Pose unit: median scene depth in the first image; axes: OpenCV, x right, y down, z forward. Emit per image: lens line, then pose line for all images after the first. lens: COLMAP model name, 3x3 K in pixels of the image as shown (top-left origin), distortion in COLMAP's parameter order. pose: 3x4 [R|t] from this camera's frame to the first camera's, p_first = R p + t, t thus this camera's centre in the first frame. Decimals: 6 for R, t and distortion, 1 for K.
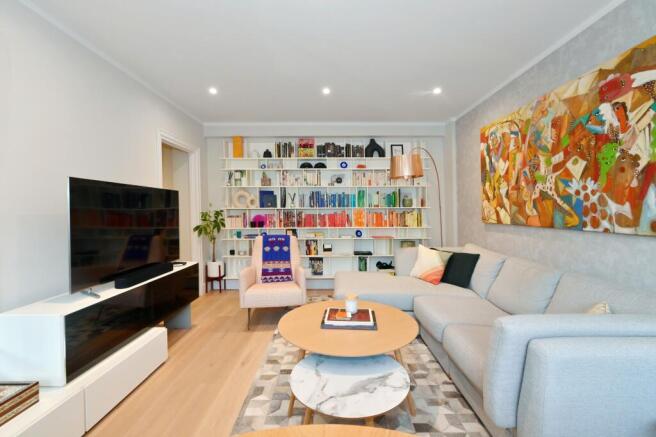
lens RADIAL K [[282.8, 0, 328.2], [0, 282.8, 213.9], [0, 0, 1]] dist [-0.001622, -0.000186]
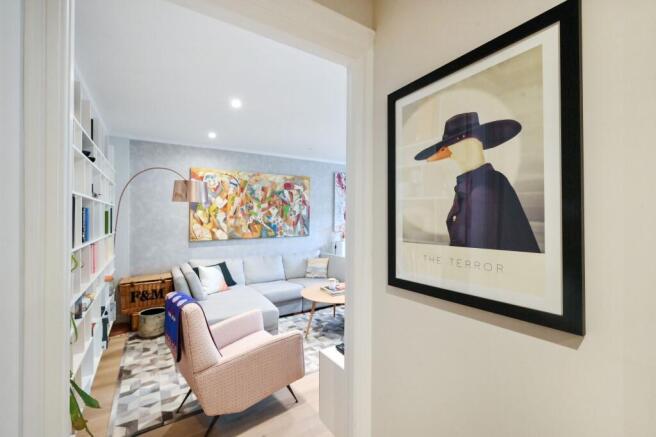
lens RADIAL K [[282.8, 0, 329.7], [0, 282.8, 217.5], [0, 0, 1]] dist [-0.001622, -0.000186]
pose [[-0.541307, -0.000957, 0.840824, -1.176021], [0.017158, 0.999779, 0.012184, -0.111811], [-0.840650, 0.021023, -0.541171, 1.602492]]
